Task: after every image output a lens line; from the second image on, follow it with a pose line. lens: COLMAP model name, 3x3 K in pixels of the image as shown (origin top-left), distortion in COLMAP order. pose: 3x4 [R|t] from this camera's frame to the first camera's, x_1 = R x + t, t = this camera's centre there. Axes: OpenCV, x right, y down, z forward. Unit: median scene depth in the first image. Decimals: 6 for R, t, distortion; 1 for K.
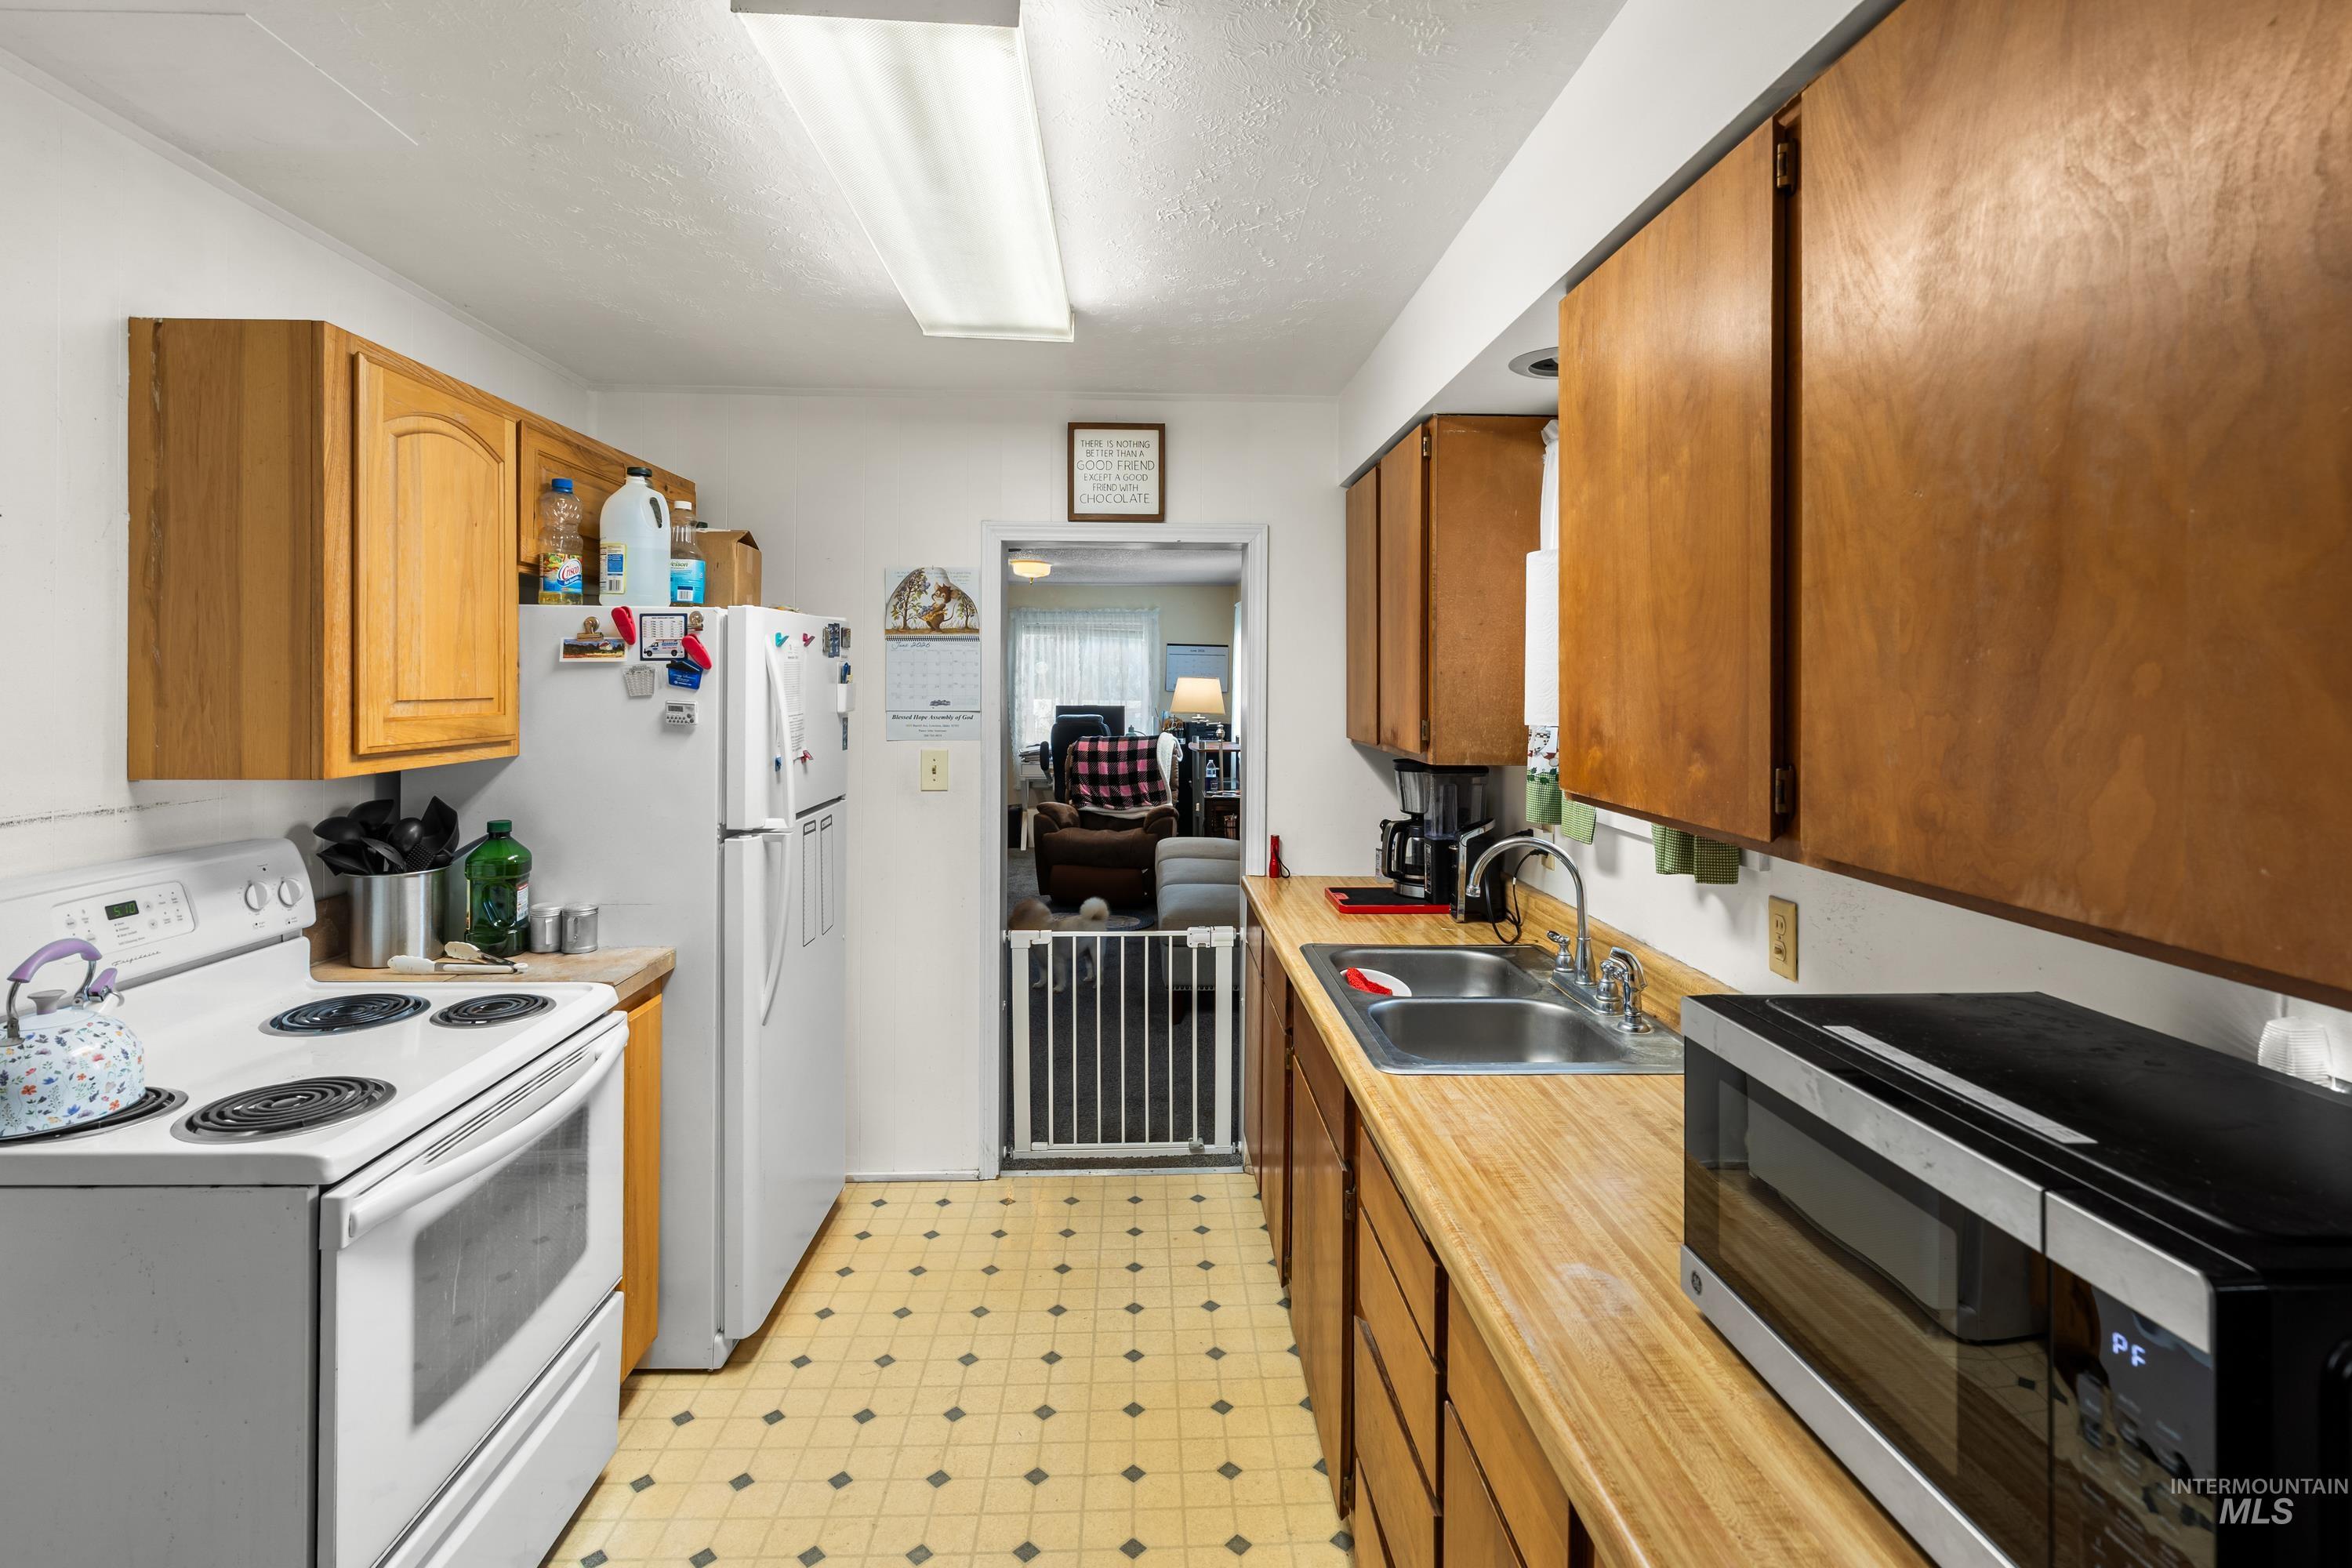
lens RADIAL K [[1089.4, 0, 1188.8], [0, 1089.4, 689.2], [0, 0, 1]] dist [-0.001999, -0.000108]
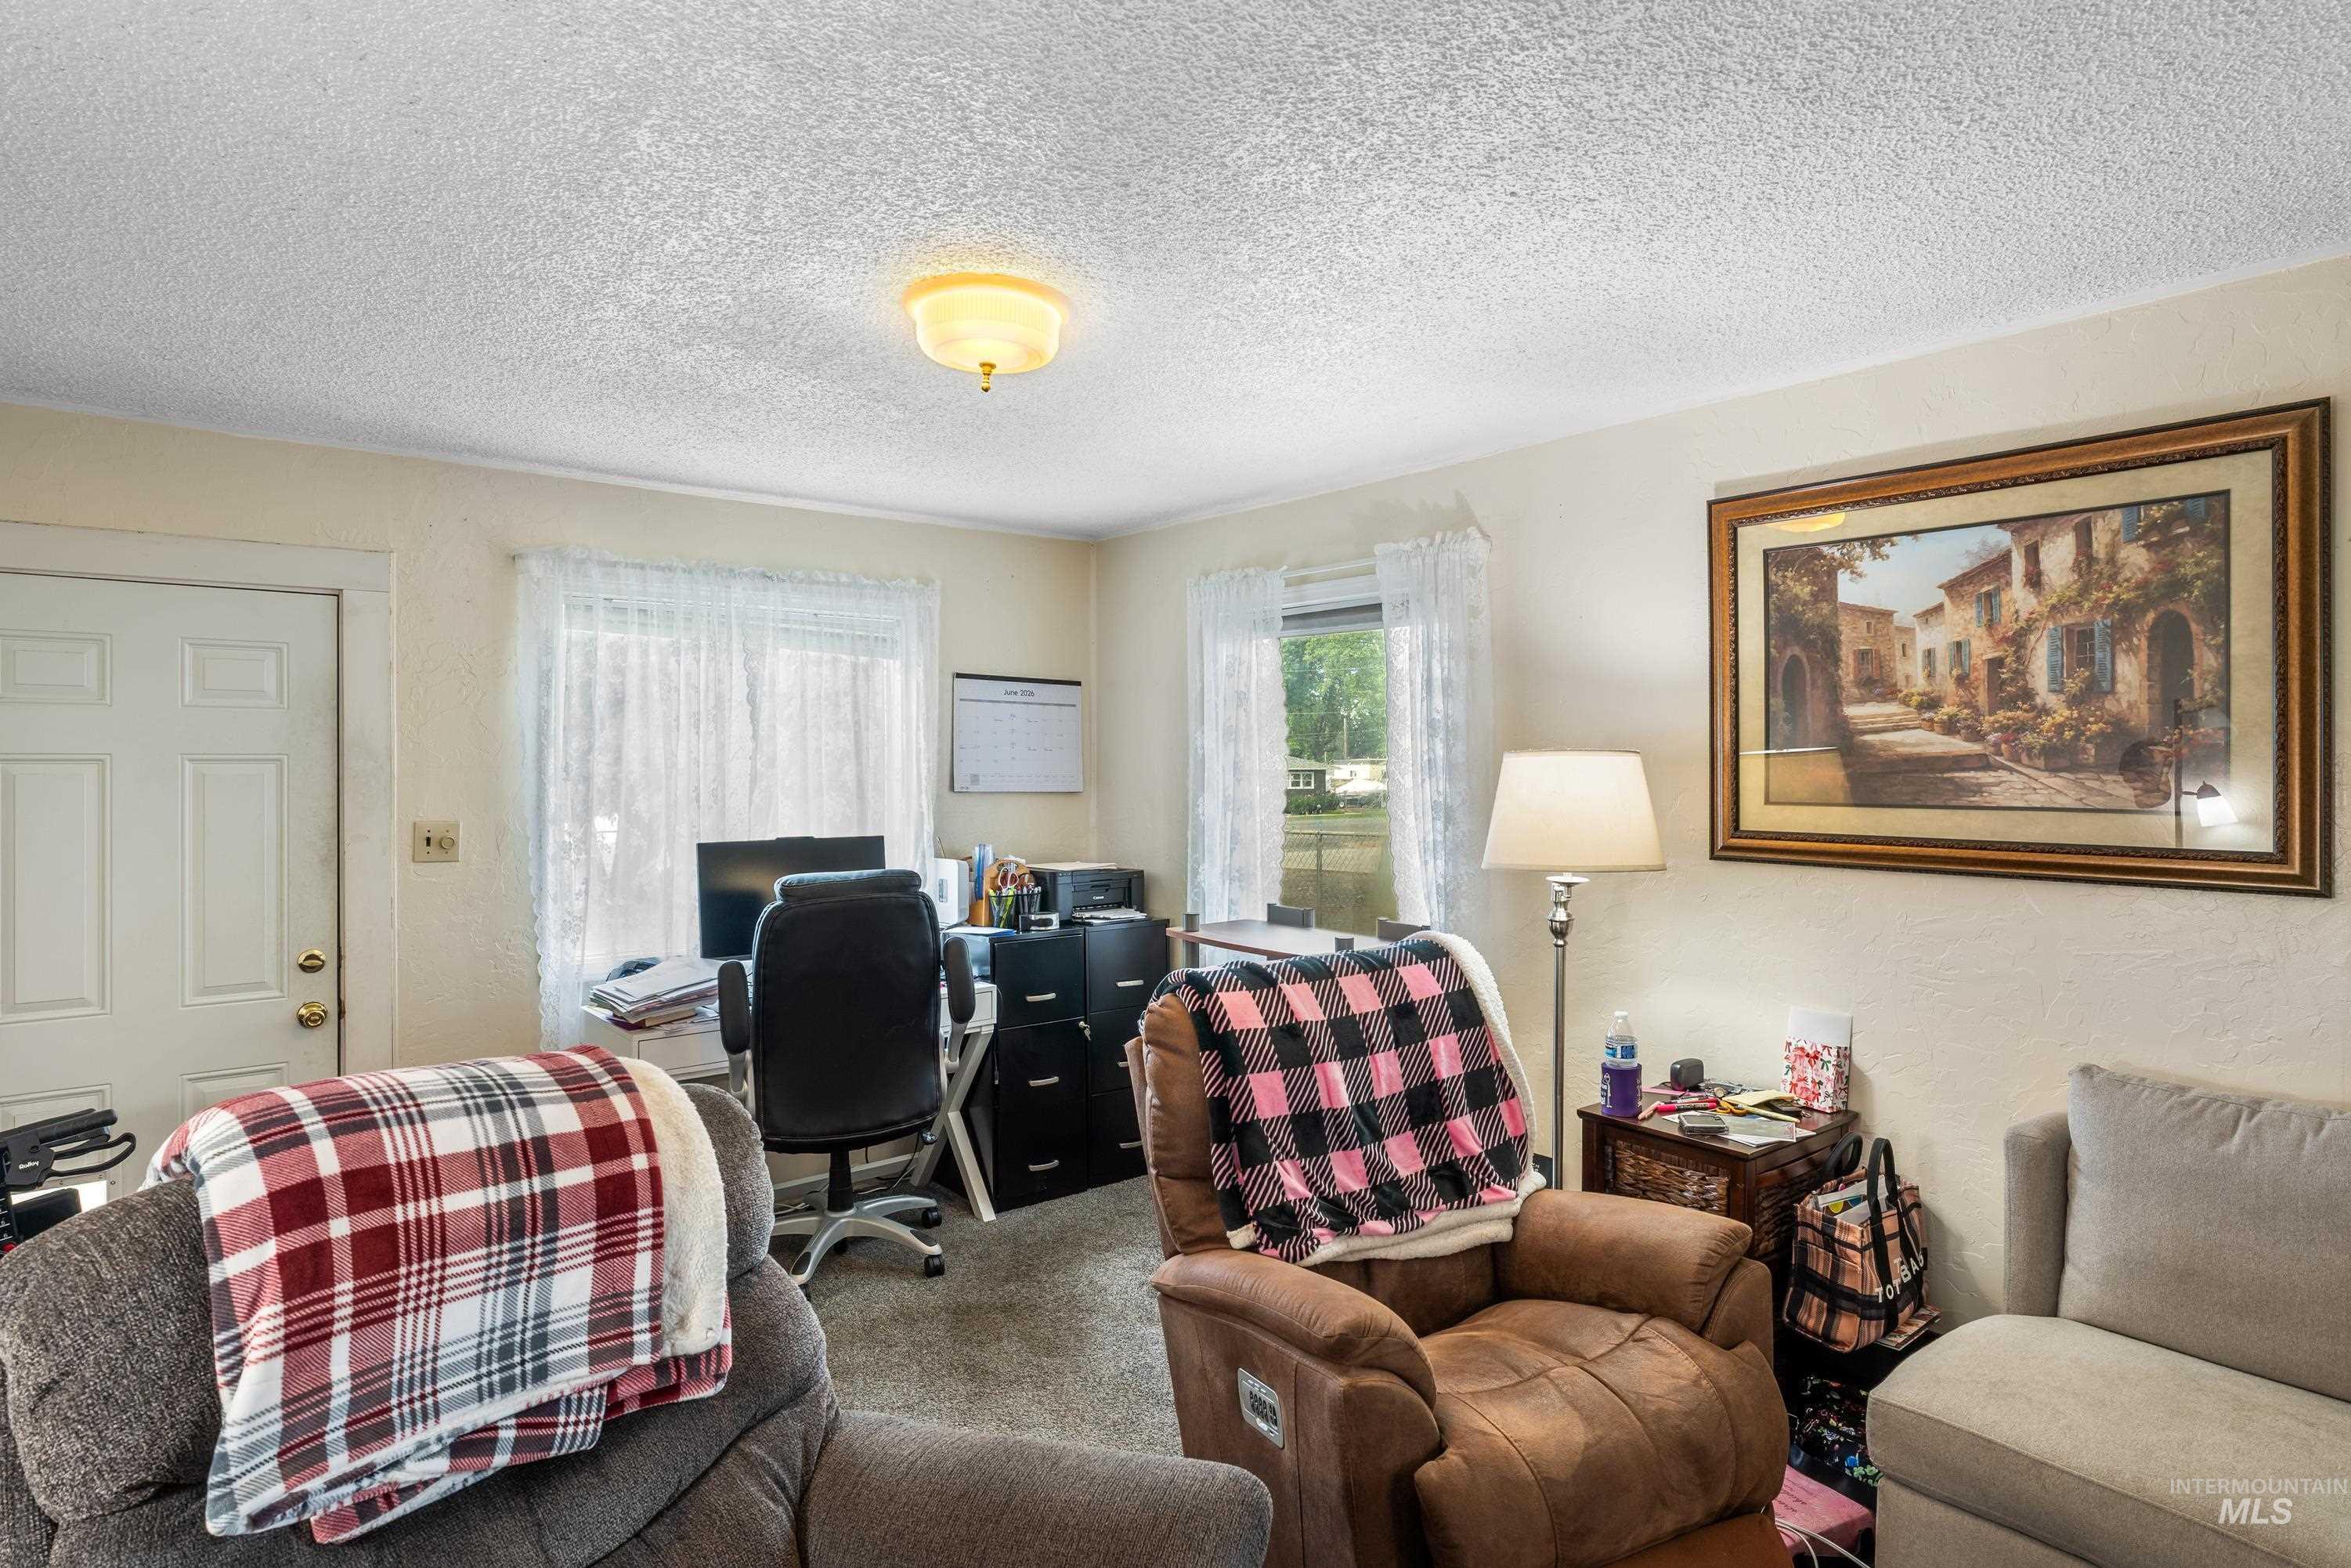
lens RADIAL K [[1262.5, 0, 1174.7], [0, 1262.5, 766.9], [0, 0, 1]] dist [0.003240, 0.000524]
pose [[0.813062, -0.007518, 0.582128, -0.778475], [0.011082, 0.999935, -0.002564, -0.018990], [-0.582071, 0.008536, 0.813093, 2.015389]]
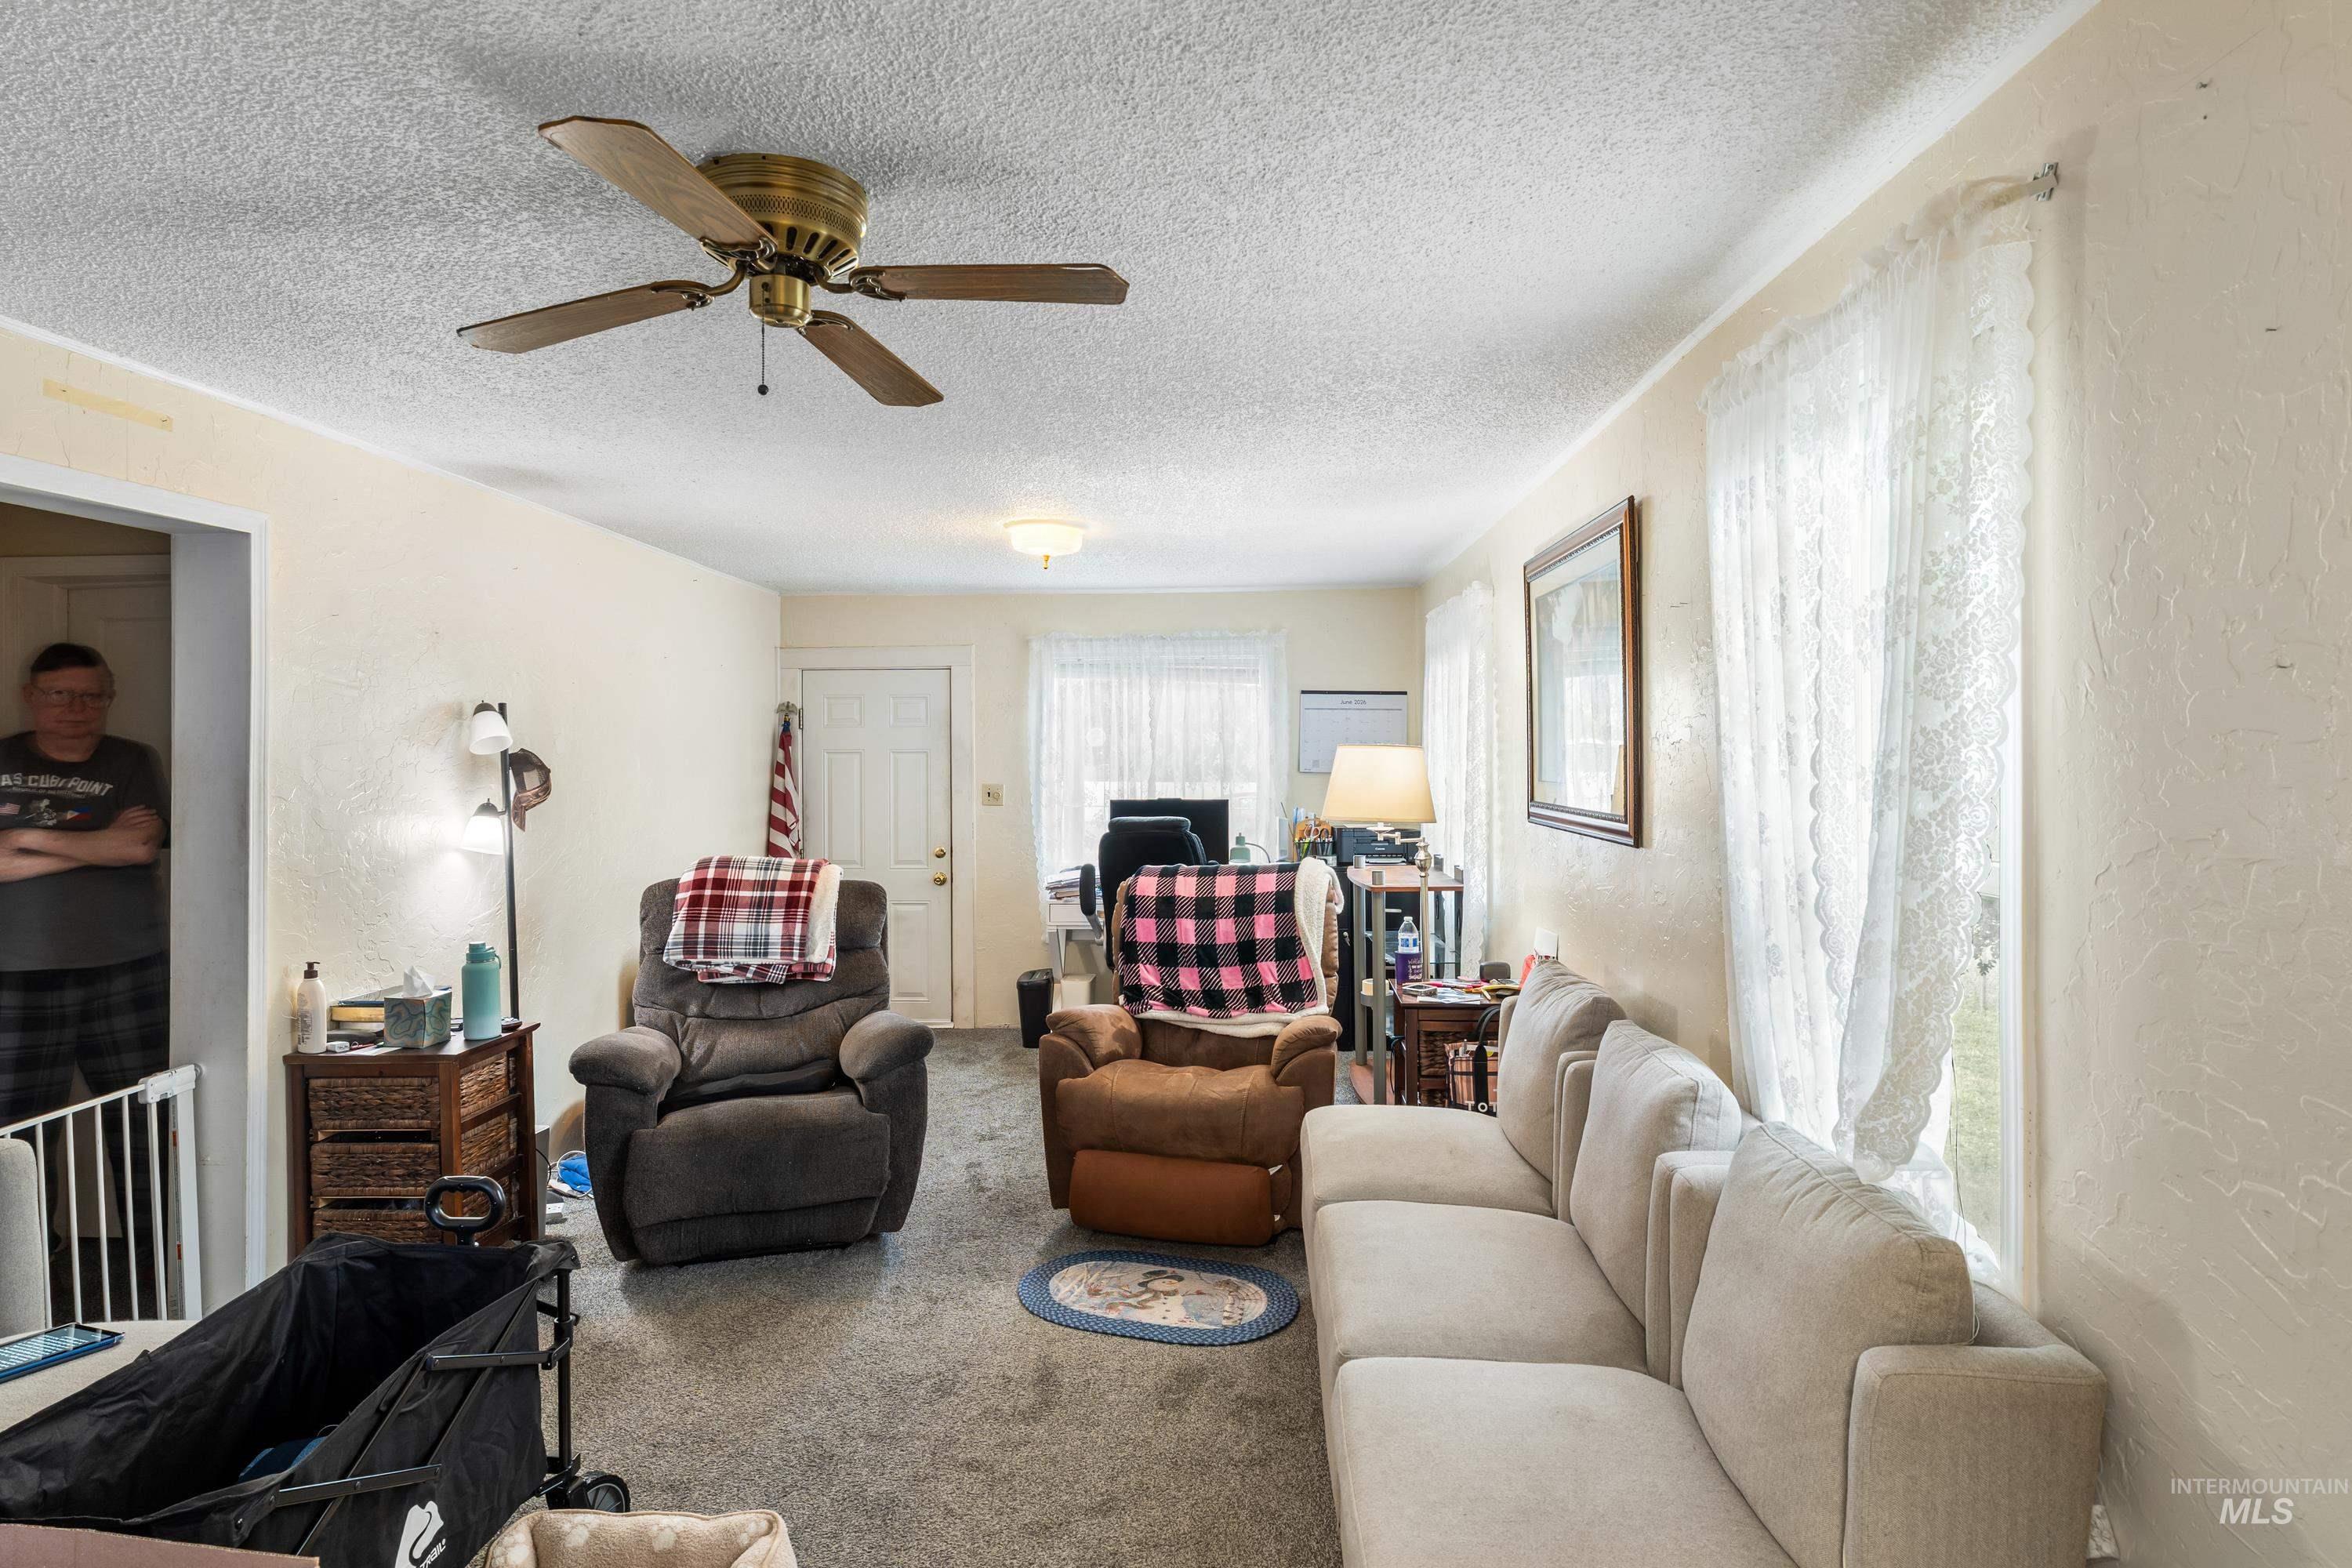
lens RADIAL K [[1269.9, 0, 1176.8], [0, 1269.9, 754.0], [0, 0, 1]] dist [0.000640, 0.000035]
pose [[0.995061, -0.008395, -0.098911, -0.065707], [0.007539, 0.999931, -0.009020, -0.008270], [0.098980, 0.008230, 0.995055, 1.115312]]
